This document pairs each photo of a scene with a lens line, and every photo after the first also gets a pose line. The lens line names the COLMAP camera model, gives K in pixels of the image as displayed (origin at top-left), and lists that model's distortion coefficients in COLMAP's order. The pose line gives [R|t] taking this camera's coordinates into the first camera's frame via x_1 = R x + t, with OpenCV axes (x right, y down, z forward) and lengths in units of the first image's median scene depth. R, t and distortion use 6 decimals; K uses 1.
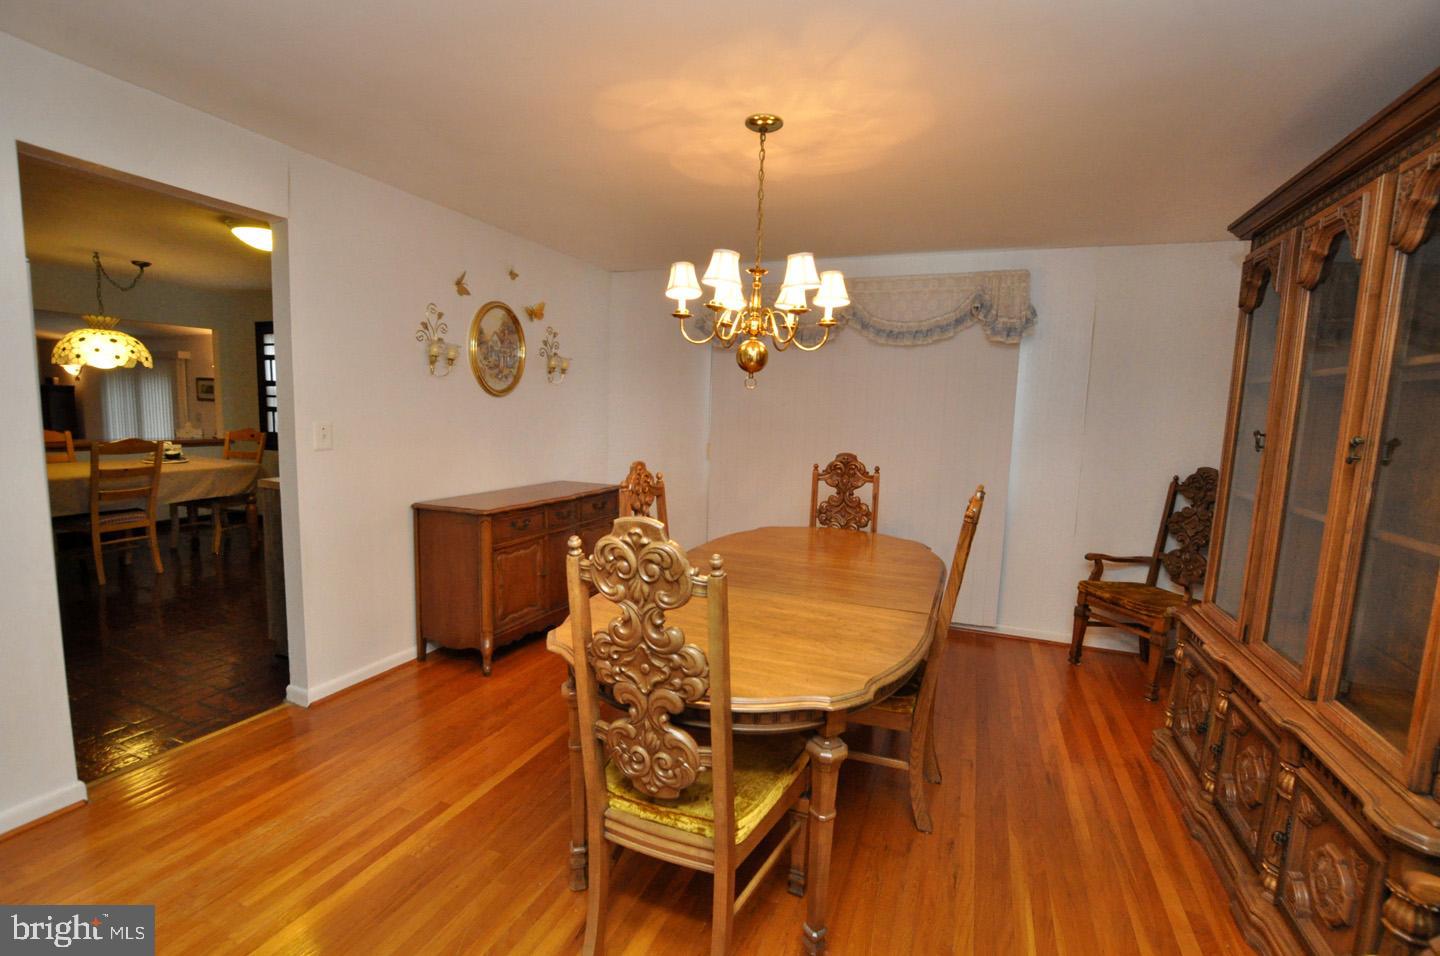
lens RADIAL K [[627.4, 0, 719.8], [0, 627.4, 478.7], [0, 0, 1]] dist [-0.028704, 0.000162]
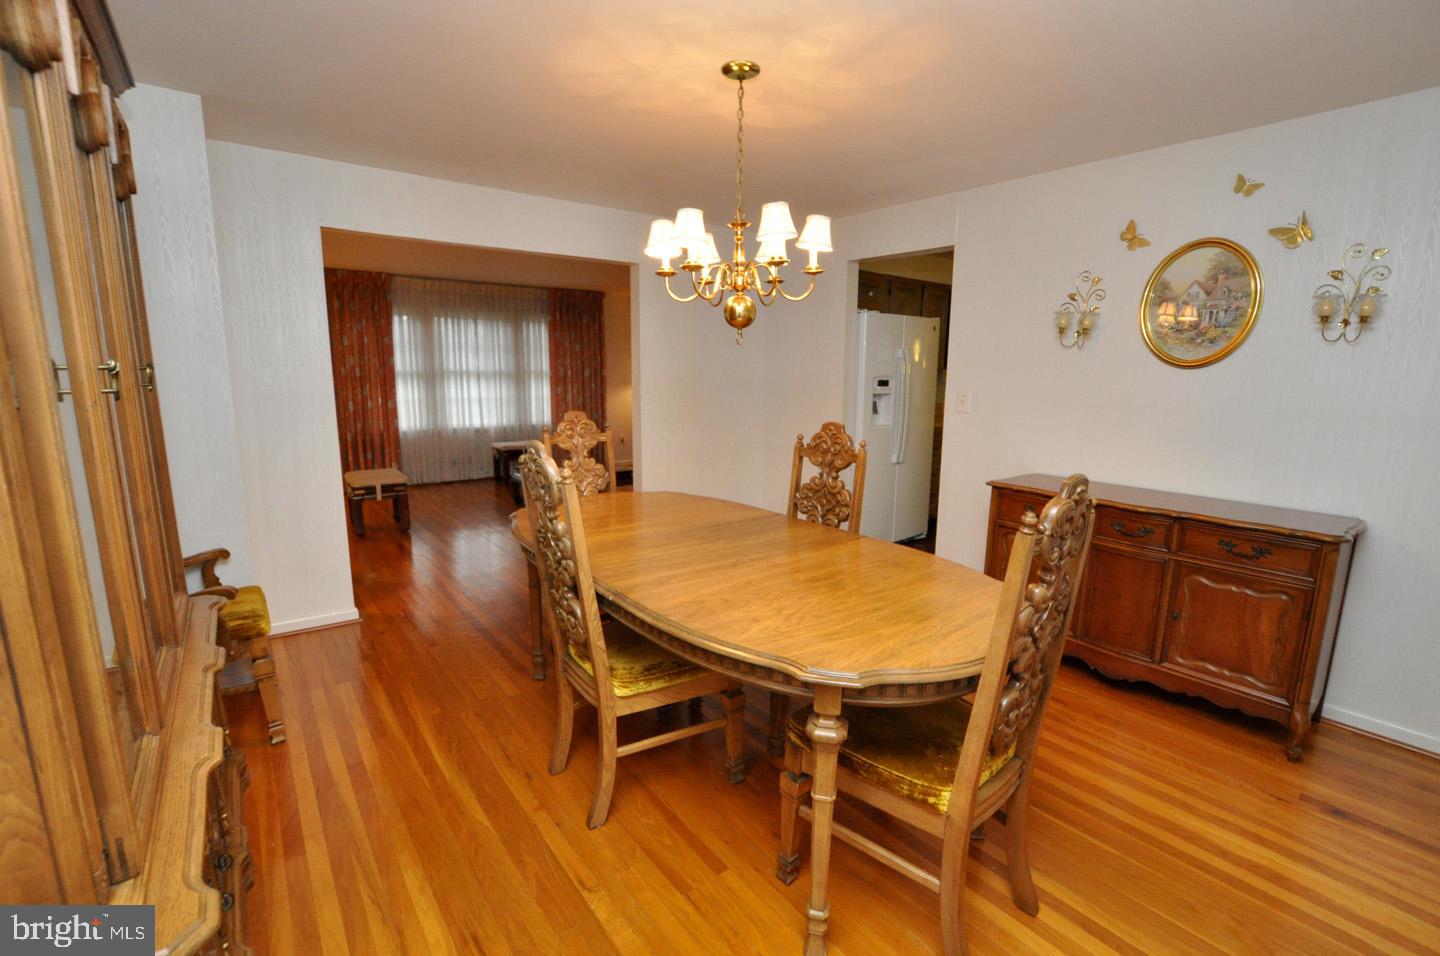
lens RADIAL K [[632.9, 0, 723.6], [0, 632.9, 480.4], [0, 0, 1]] dist [-0.030258, 0.000045]
pose [[-0.501584, 0.110347, -0.858042, 0.929305], [-0.125994, 0.971939, 0.198647, -0.129039], [0.855885, 0.207746, -0.473606, 1.470168]]
